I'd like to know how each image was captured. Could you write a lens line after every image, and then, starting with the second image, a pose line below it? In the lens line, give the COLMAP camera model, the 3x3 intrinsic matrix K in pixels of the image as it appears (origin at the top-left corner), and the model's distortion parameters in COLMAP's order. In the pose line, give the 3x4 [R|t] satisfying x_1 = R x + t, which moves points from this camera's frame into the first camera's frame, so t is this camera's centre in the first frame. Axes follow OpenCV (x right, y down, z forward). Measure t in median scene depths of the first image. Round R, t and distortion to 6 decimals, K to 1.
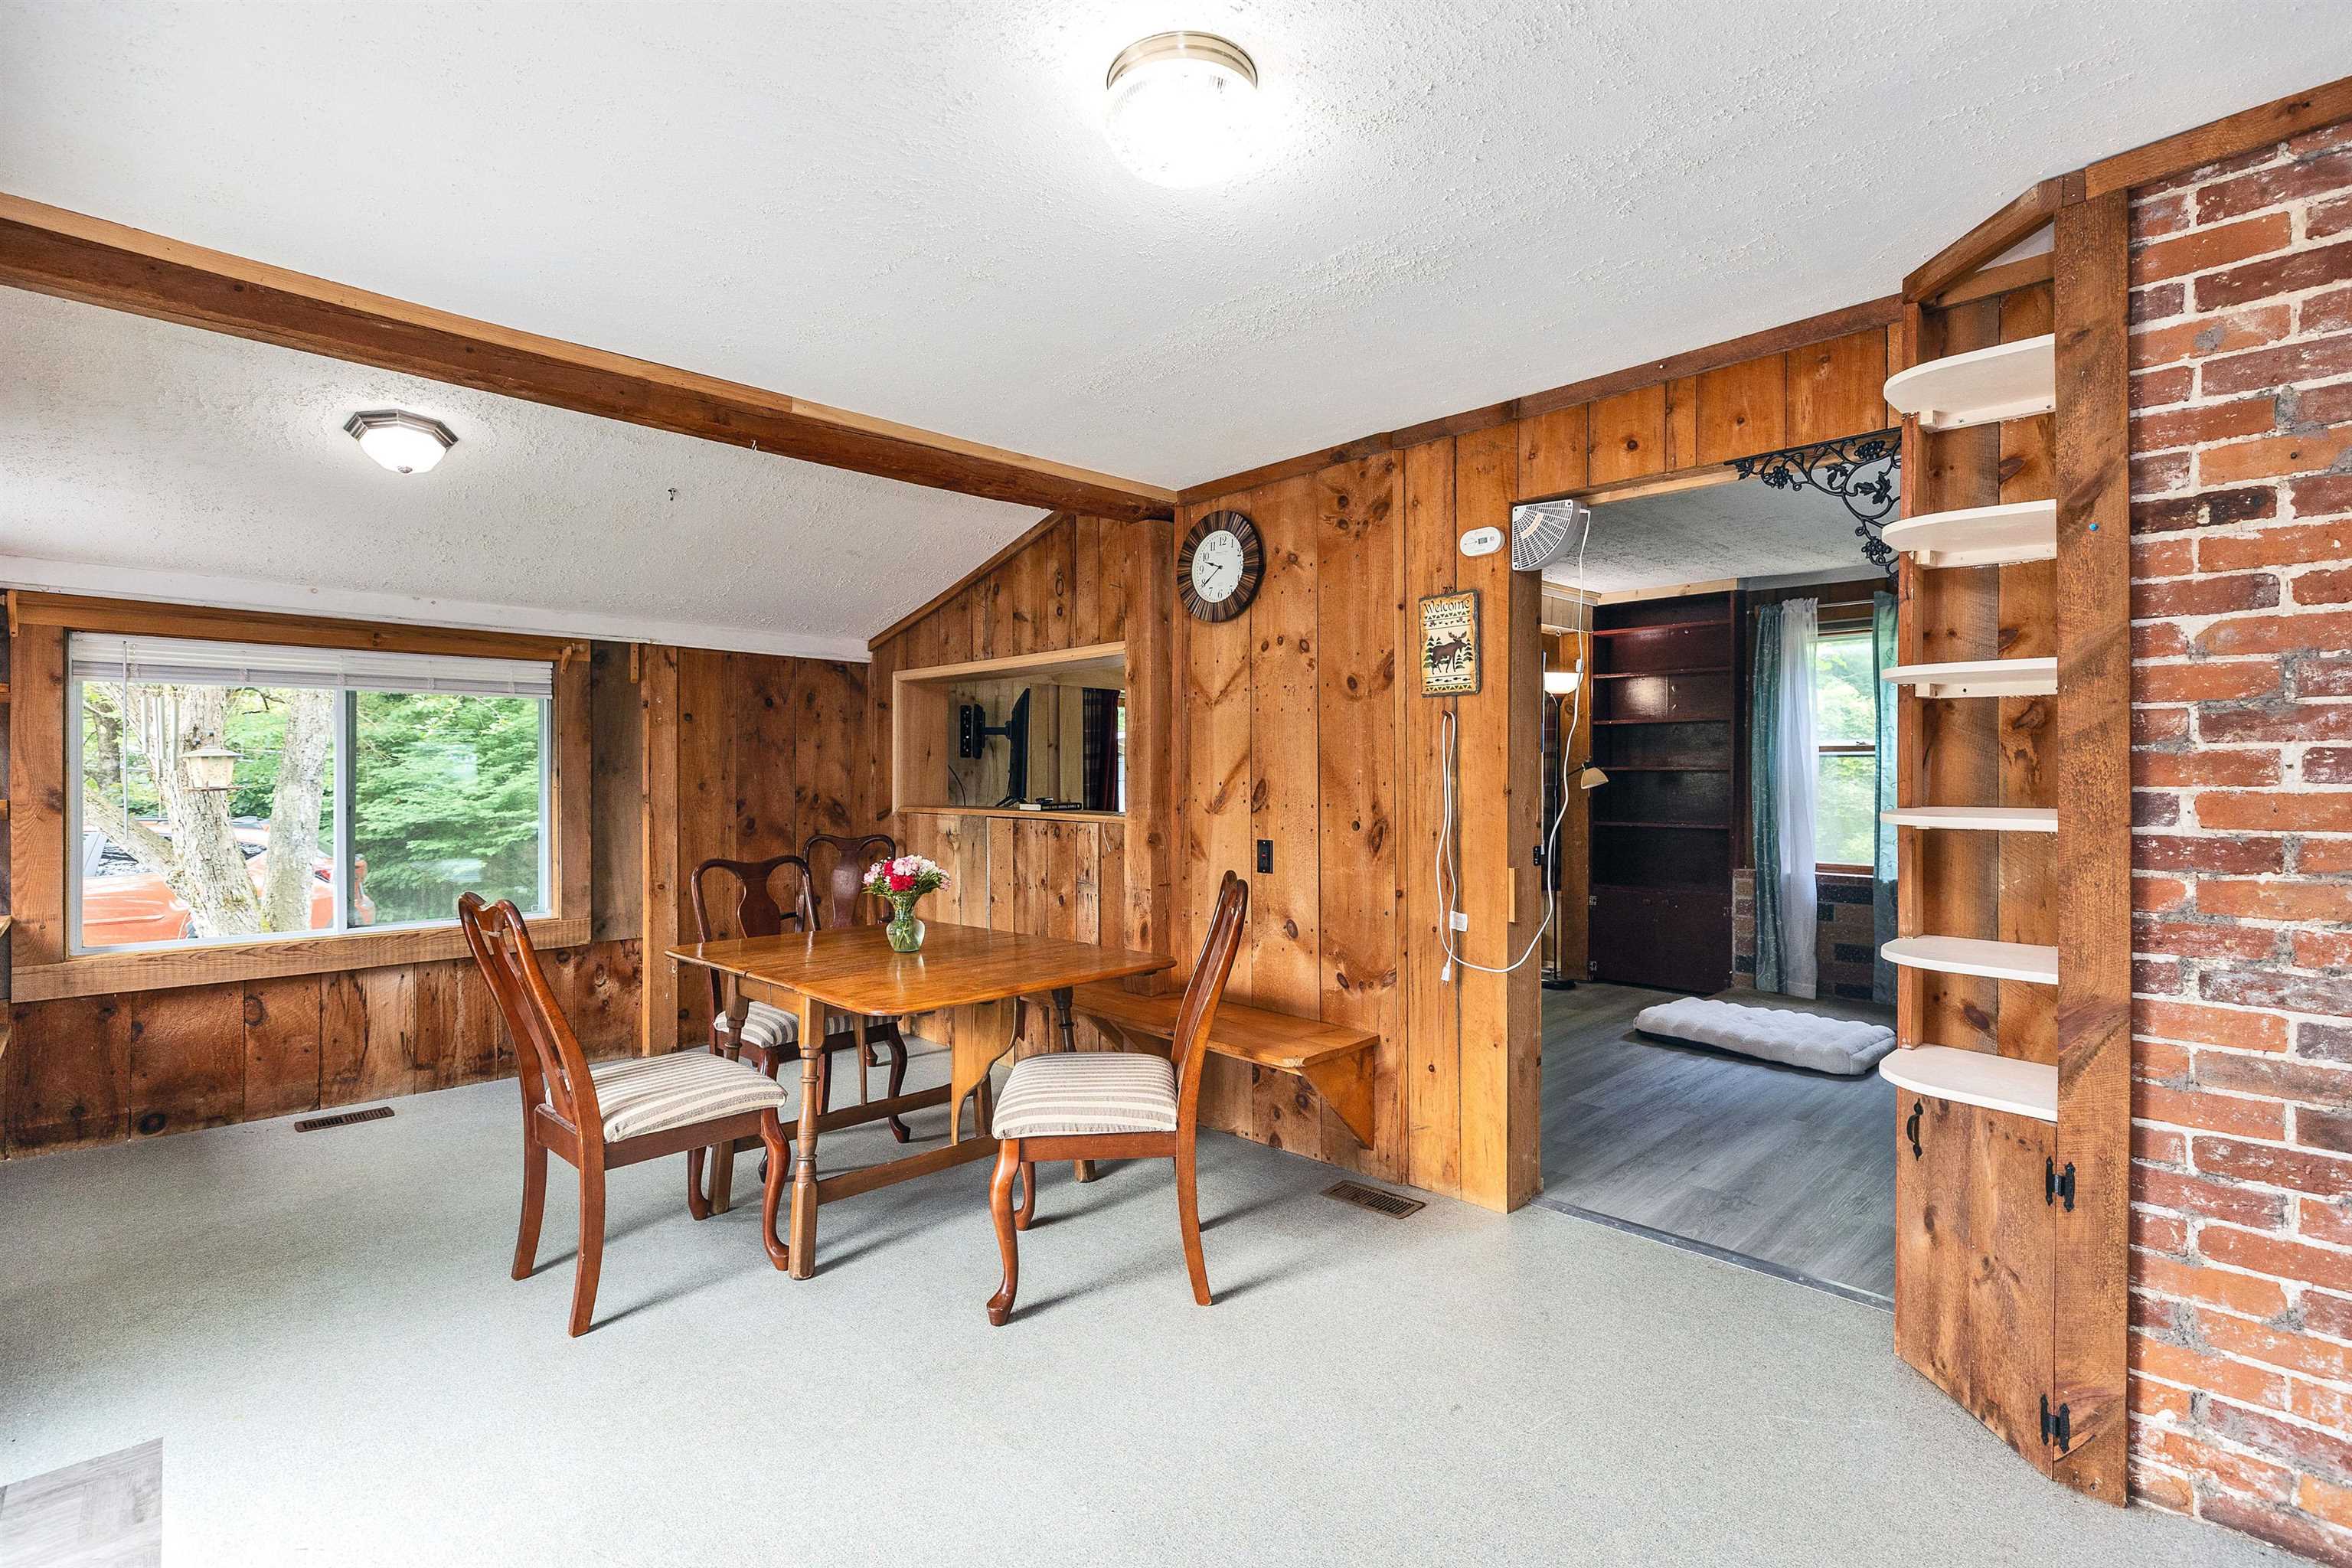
lens RADIAL K [[1044.3, 0, 1176.0], [0, 1044.3, 784.0], [0, 0, 1]] dist [0.015151, -0.000145]
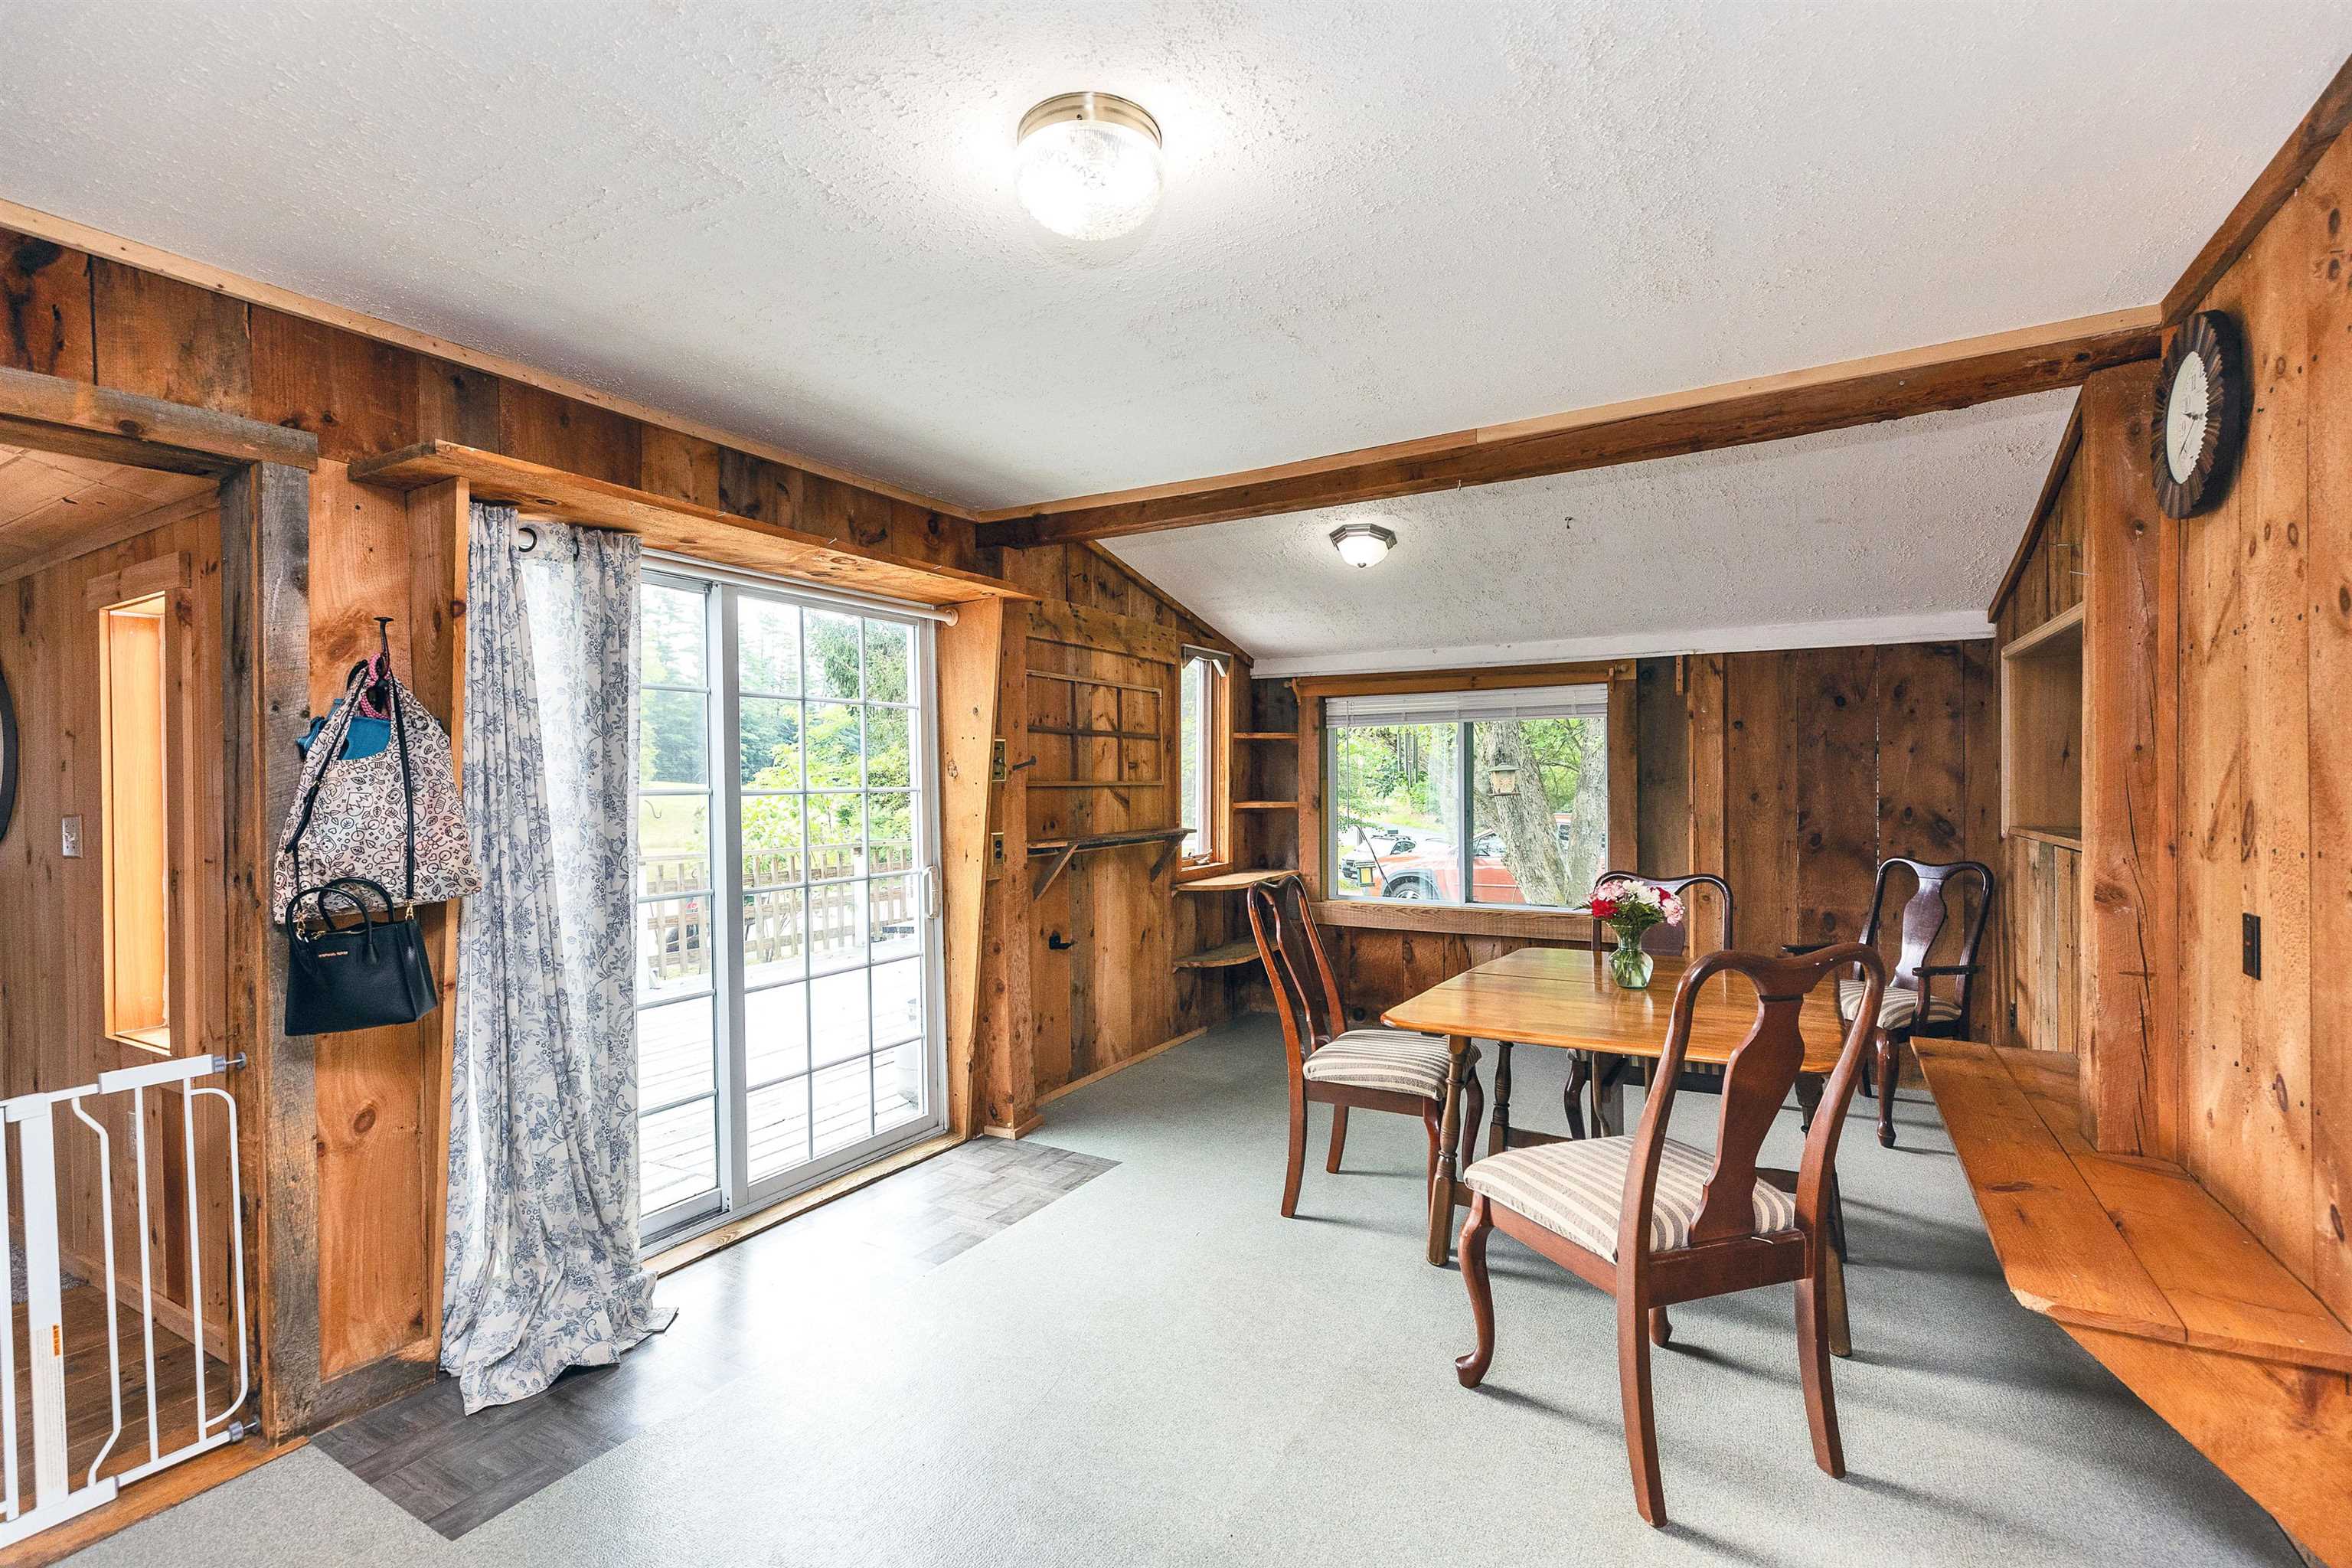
lens RADIAL K [[1041.8, 0, 1176.0], [0, 1041.8, 784.0], [0, 0, 1]] dist [0.002802, -0.000240]
pose [[0.298446, -0.001150, -0.954426, 0.309325], [-0.001293, 0.999998, -0.001609, -0.007592], [0.954426, 0.001714, 0.298444, 0.234179]]
